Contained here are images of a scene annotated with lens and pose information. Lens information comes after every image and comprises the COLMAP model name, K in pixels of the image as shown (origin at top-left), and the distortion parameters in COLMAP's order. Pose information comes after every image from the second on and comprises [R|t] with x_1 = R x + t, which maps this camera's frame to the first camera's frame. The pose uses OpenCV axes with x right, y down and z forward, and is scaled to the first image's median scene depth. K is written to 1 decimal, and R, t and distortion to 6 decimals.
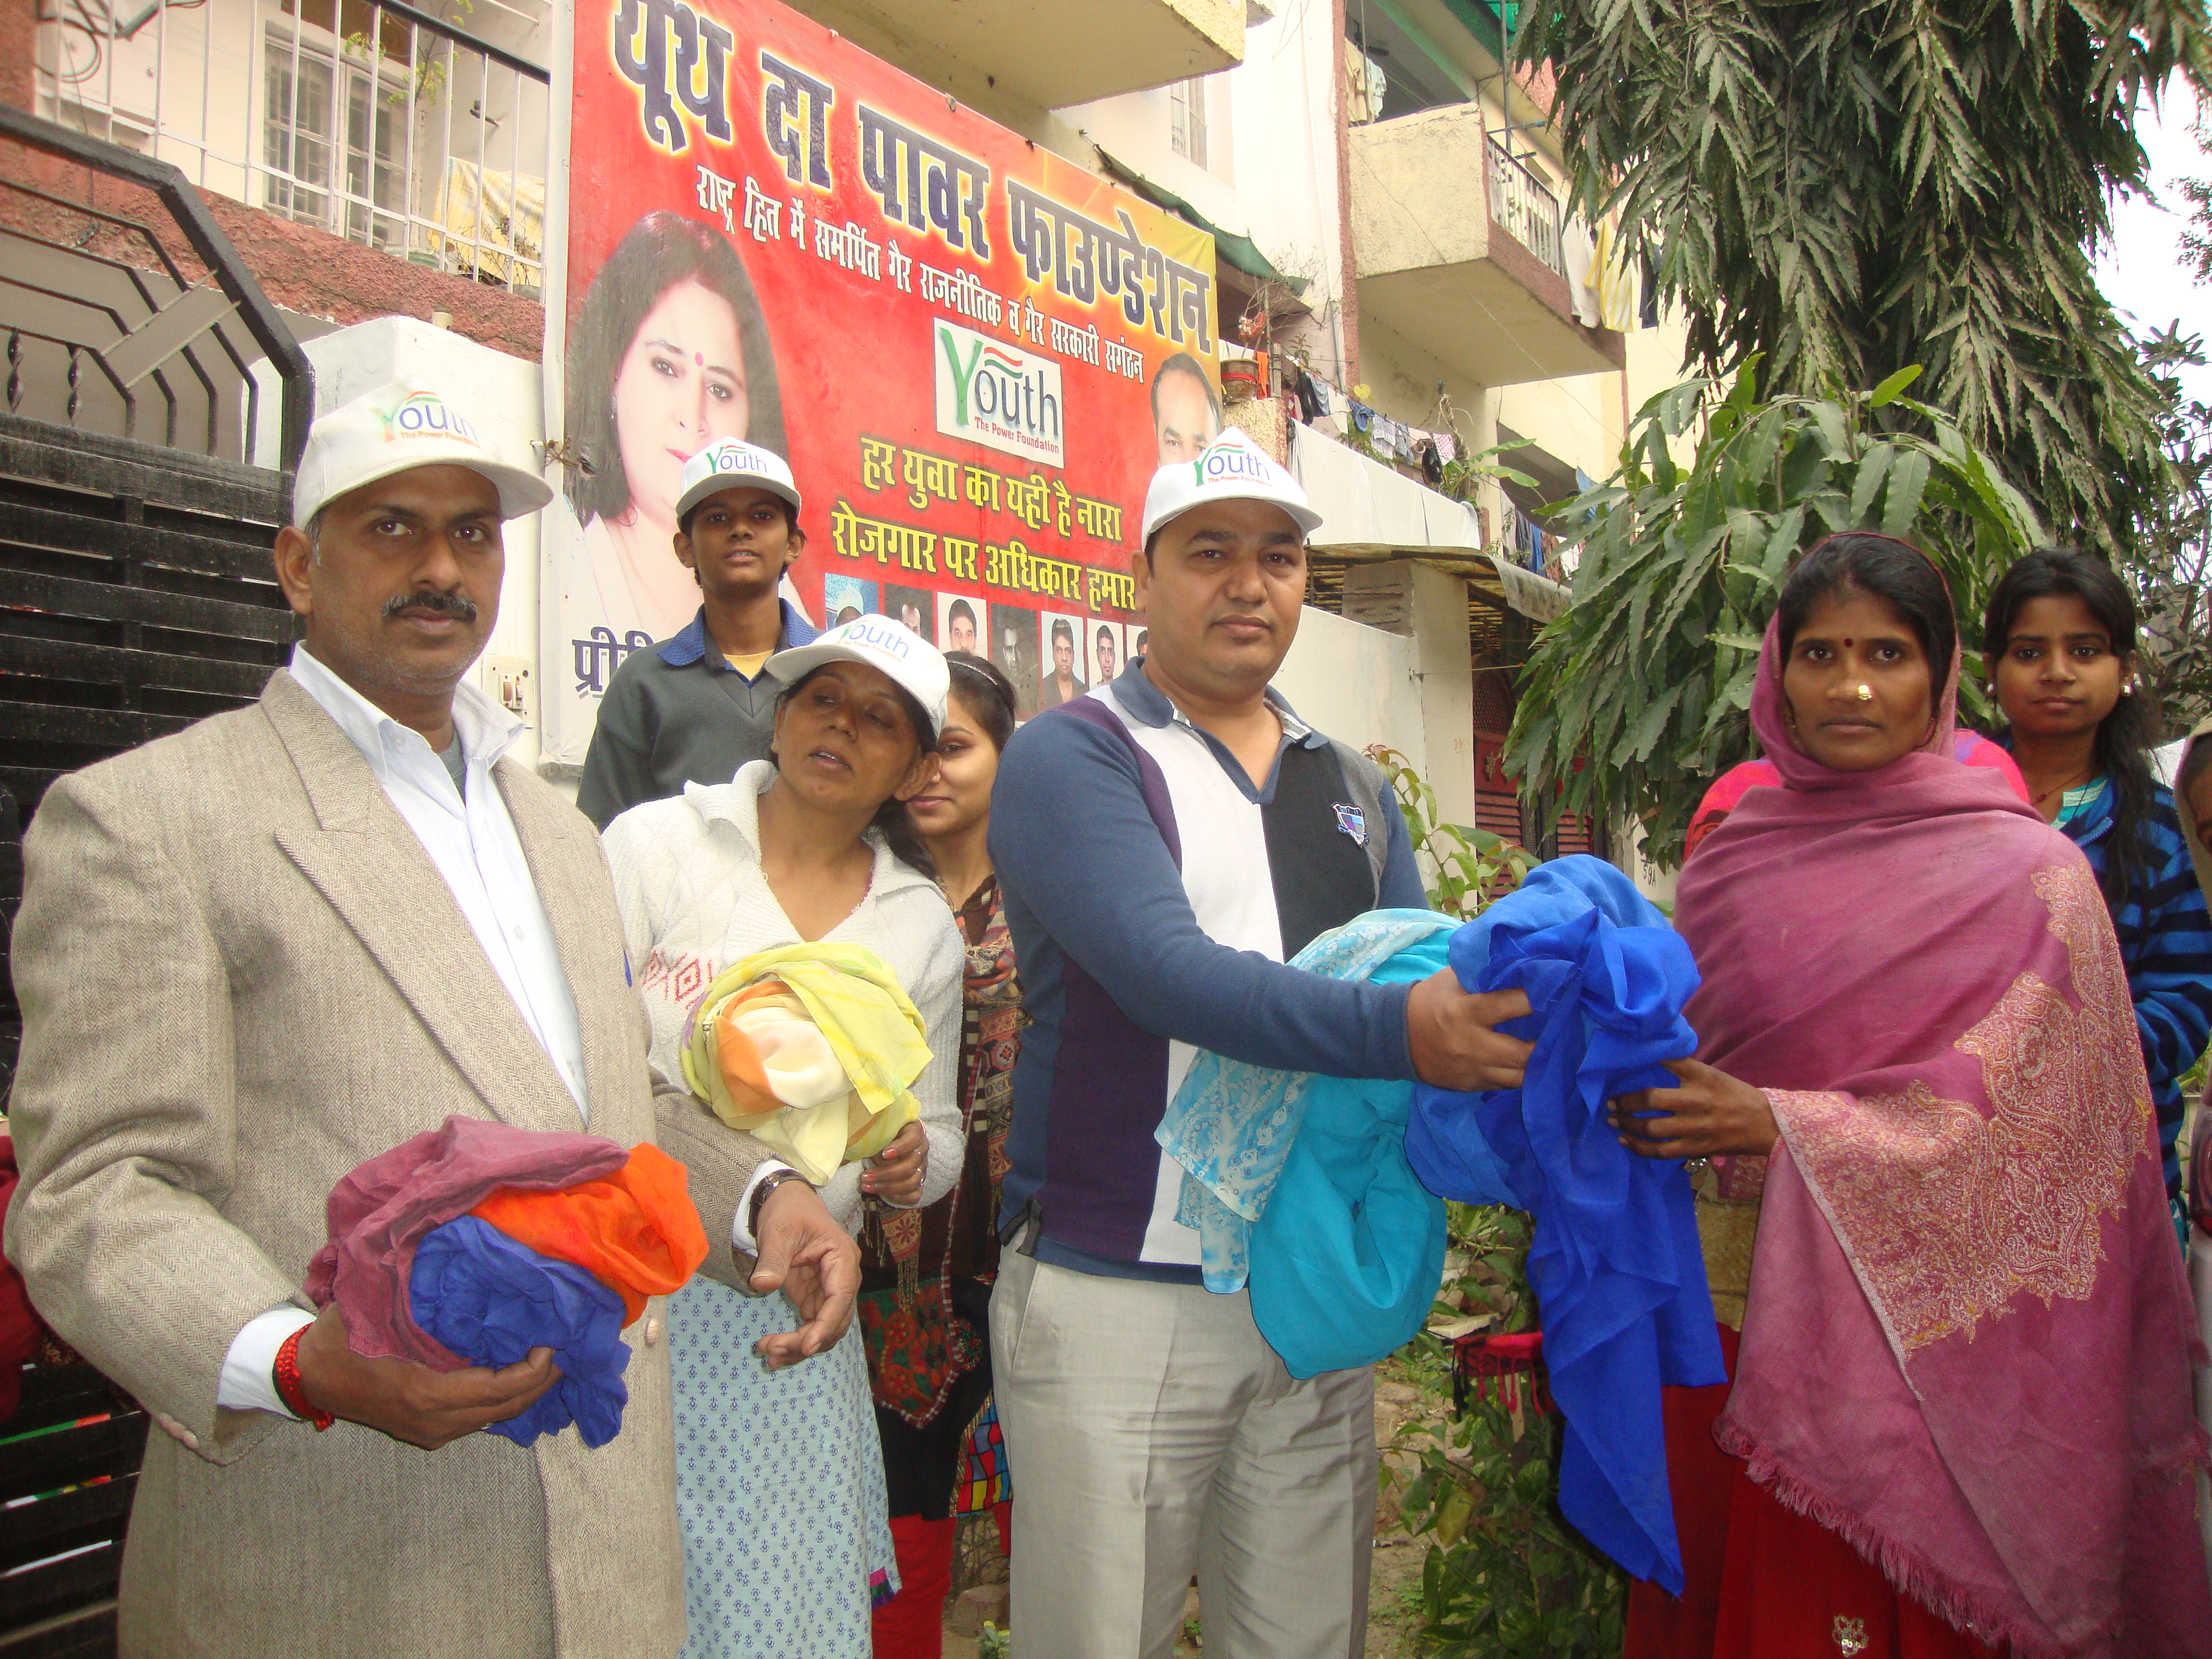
lens RADIAL K [[1963.5, 0, 1113.3], [0, 1963.5, 826.3], [0, 0, 1]] dist [-0.226802, 0.284009]
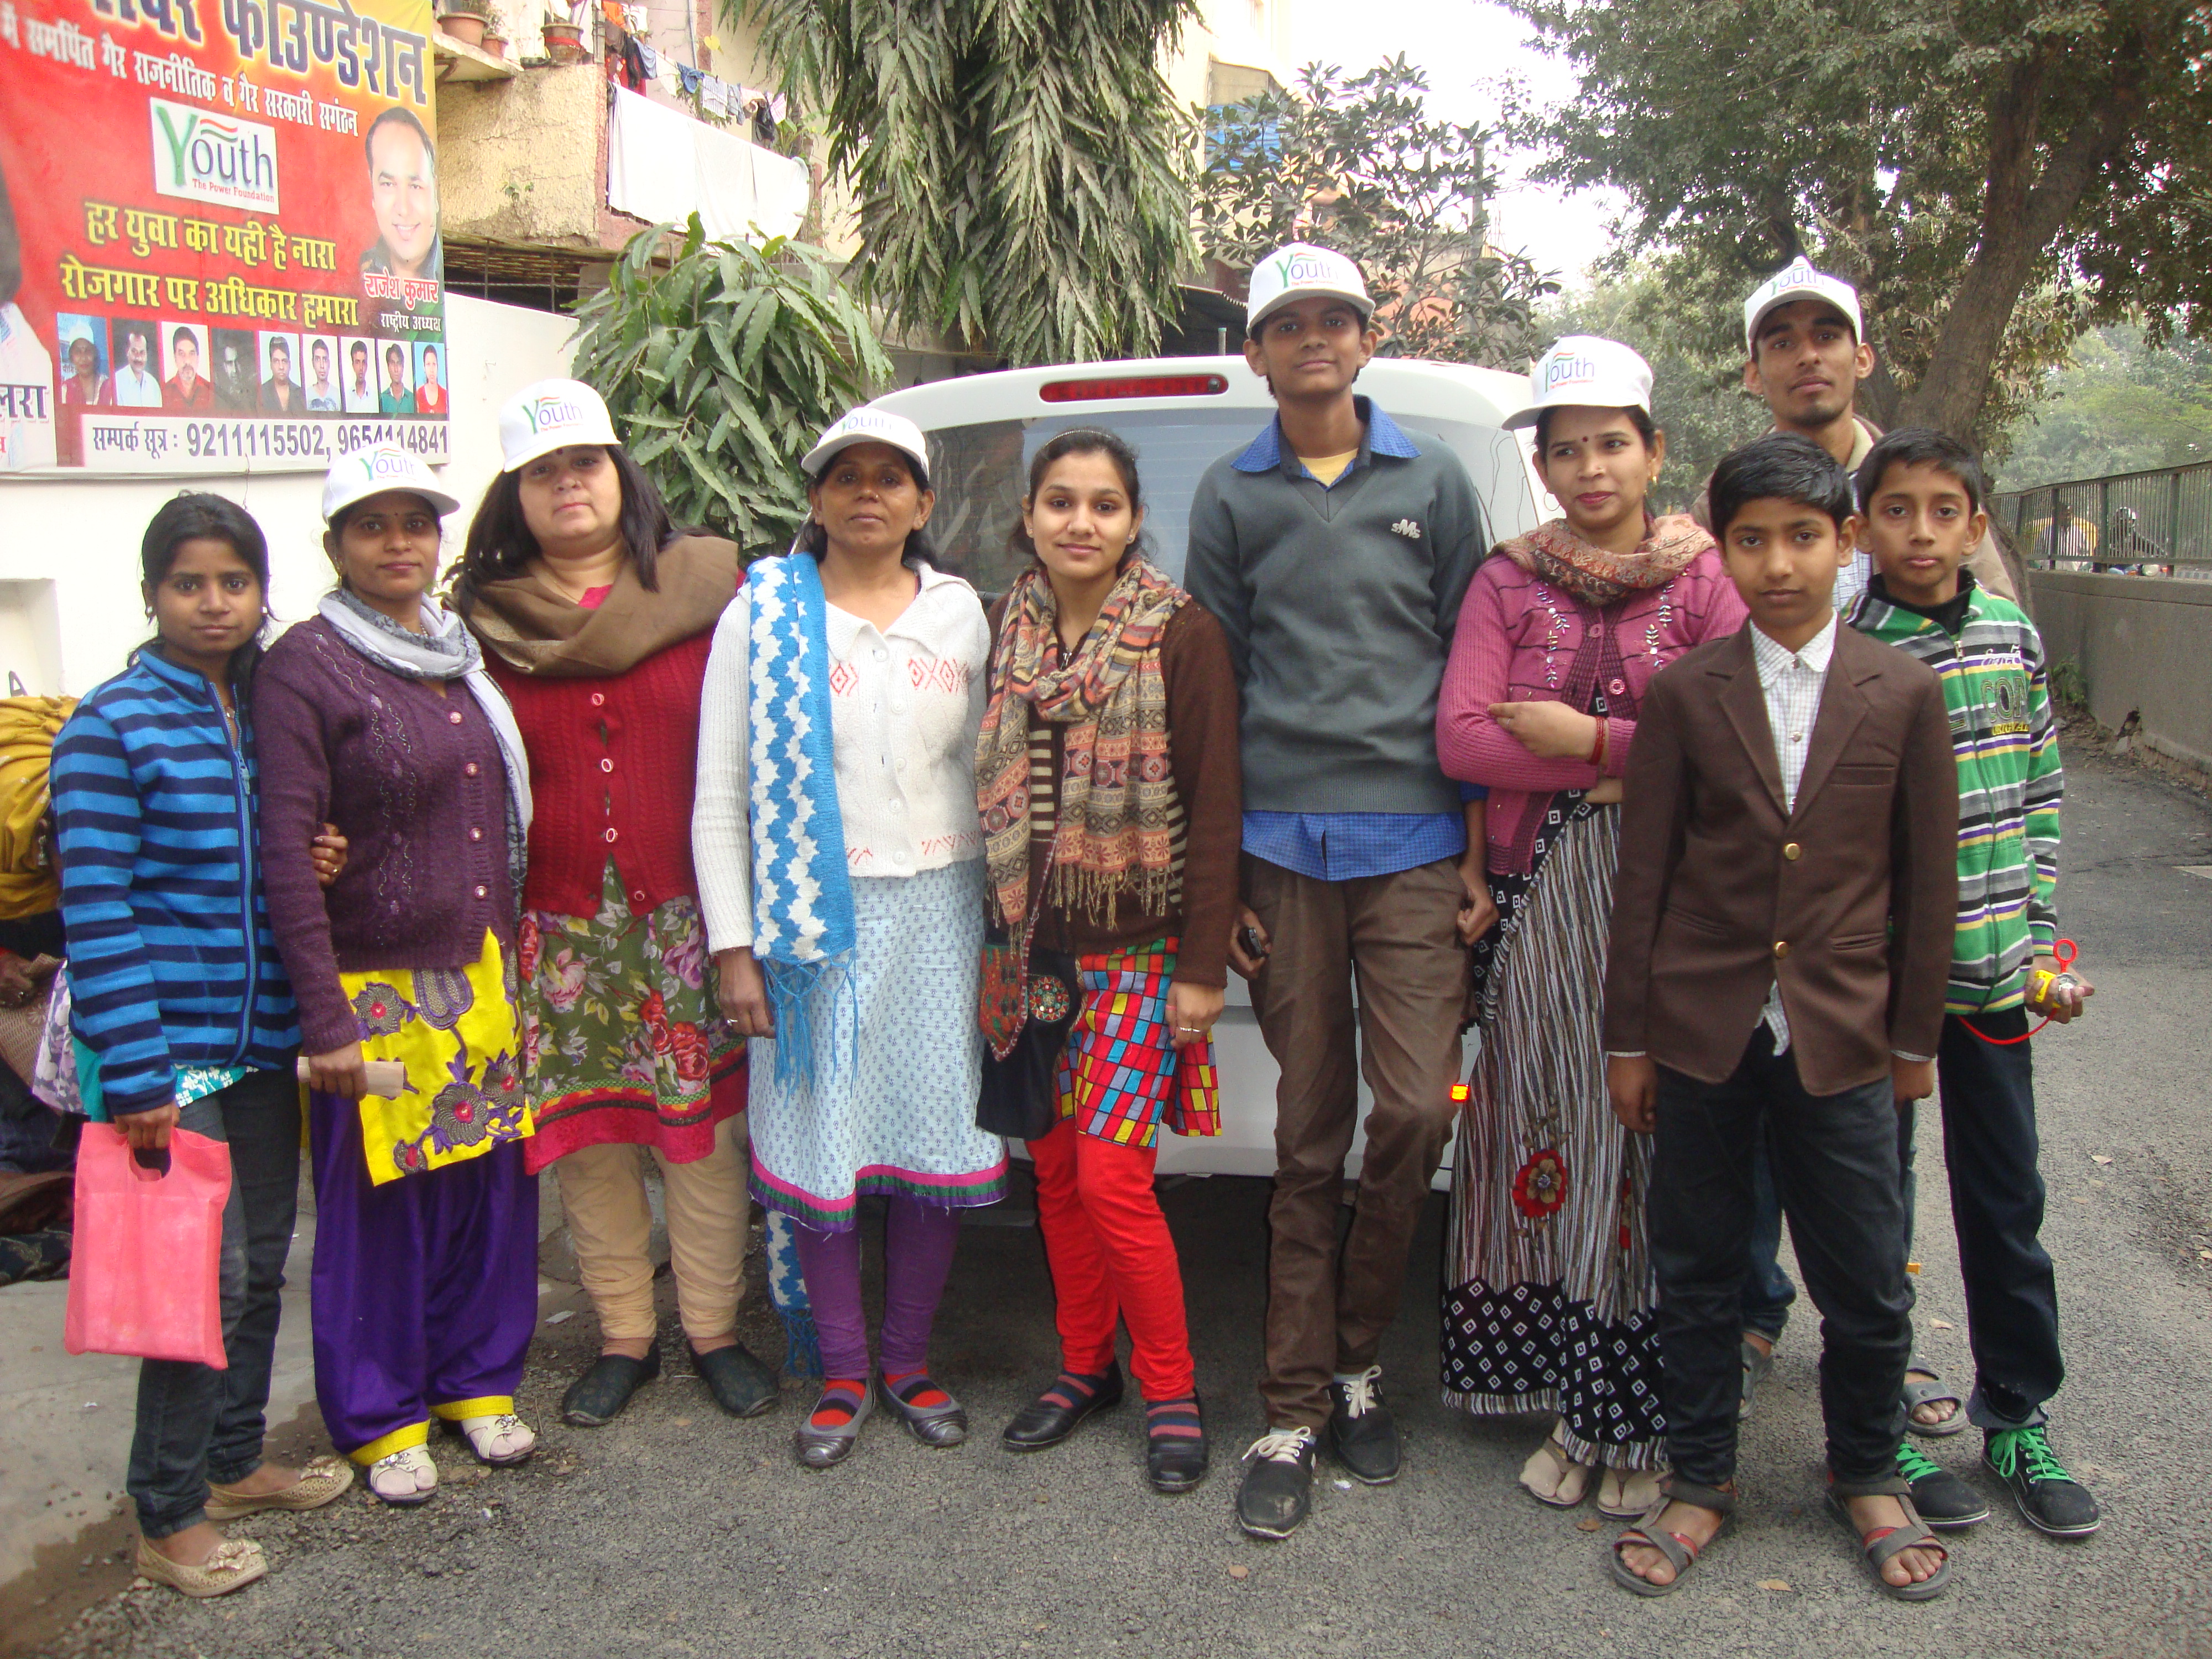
lens RADIAL K [[1943.6, 0, 1113.0], [0, 1943.6, 813.4], [0, 0, 1]] dist [-0.196706, 0.198009]
pose [[0.959673, -0.012442, 0.280844, 0.161085], [-0.043238, 0.980600, 0.191193, -0.060726], [-0.277774, -0.195626, 0.940517, -0.393539]]
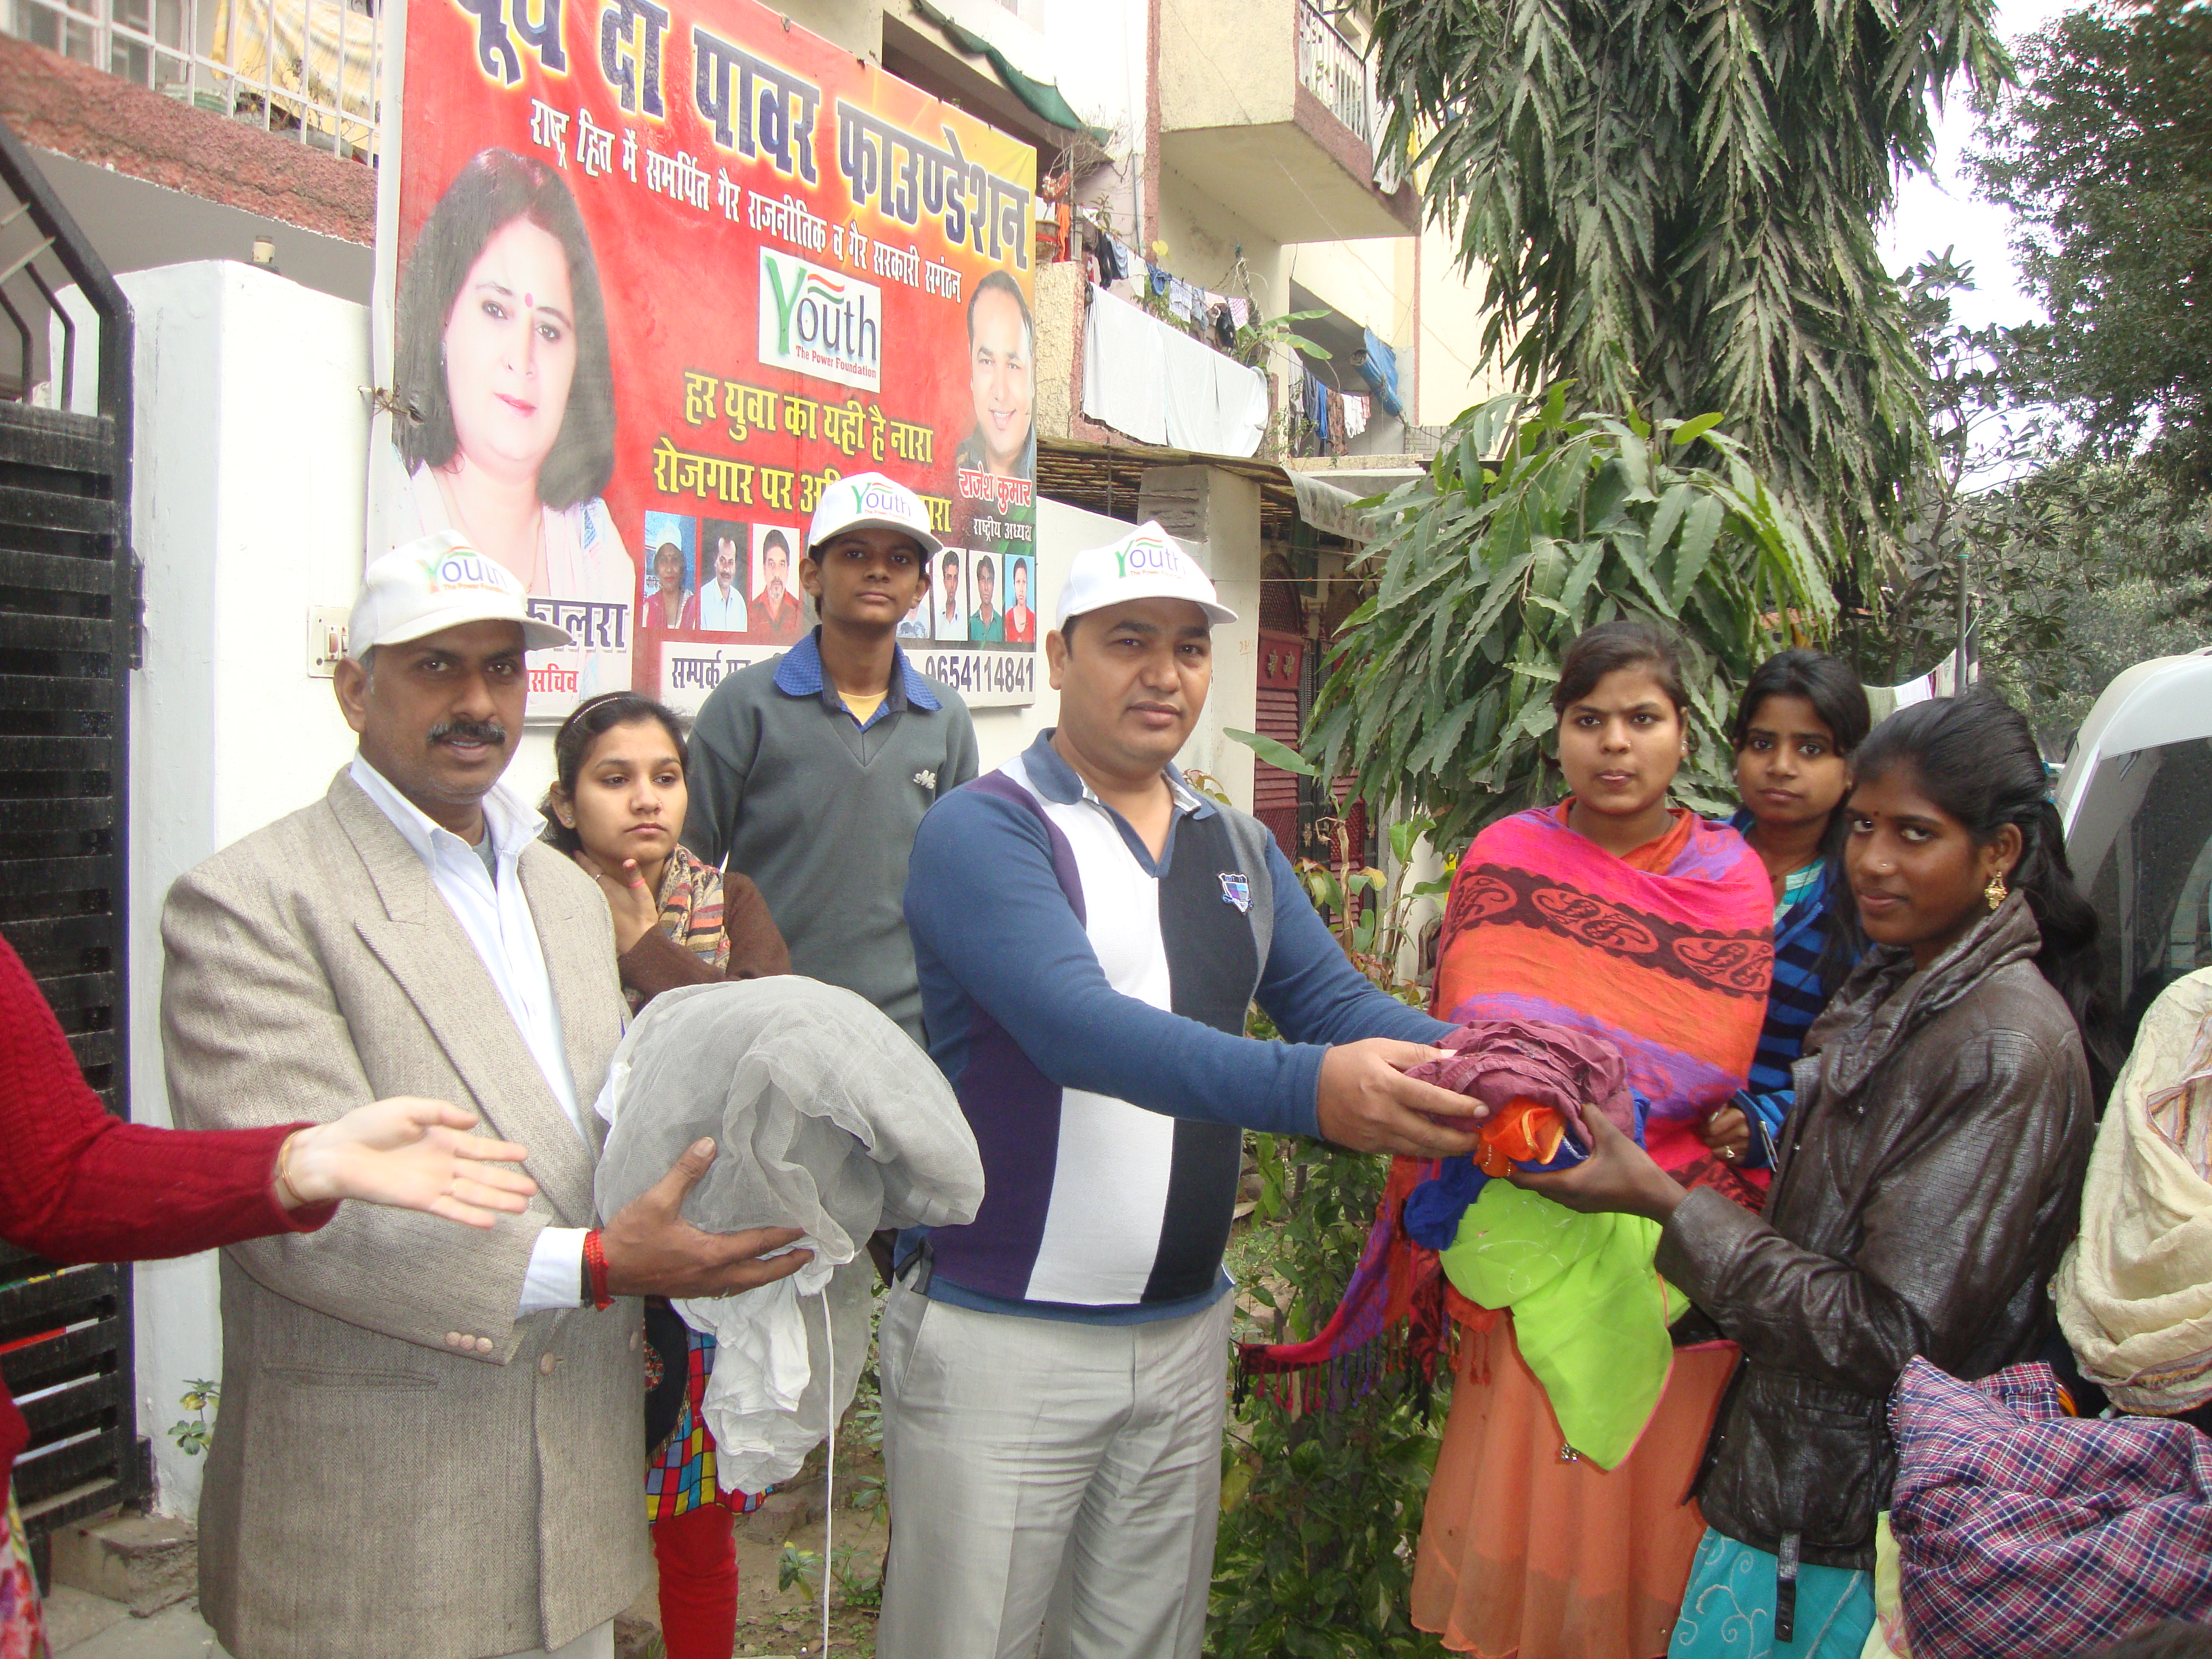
lens RADIAL K [[1959.7, 0, 1124.9], [0, 1959.7, 828.8], [0, 0, 1]] dist [-0.216675, 0.232367]
pose [[0.991133, 0.034802, 0.128238, -0.021598], [-0.046901, 0.994601, 0.092573, -0.062323], [-0.124324, -0.097766, 0.987413, -0.026653]]
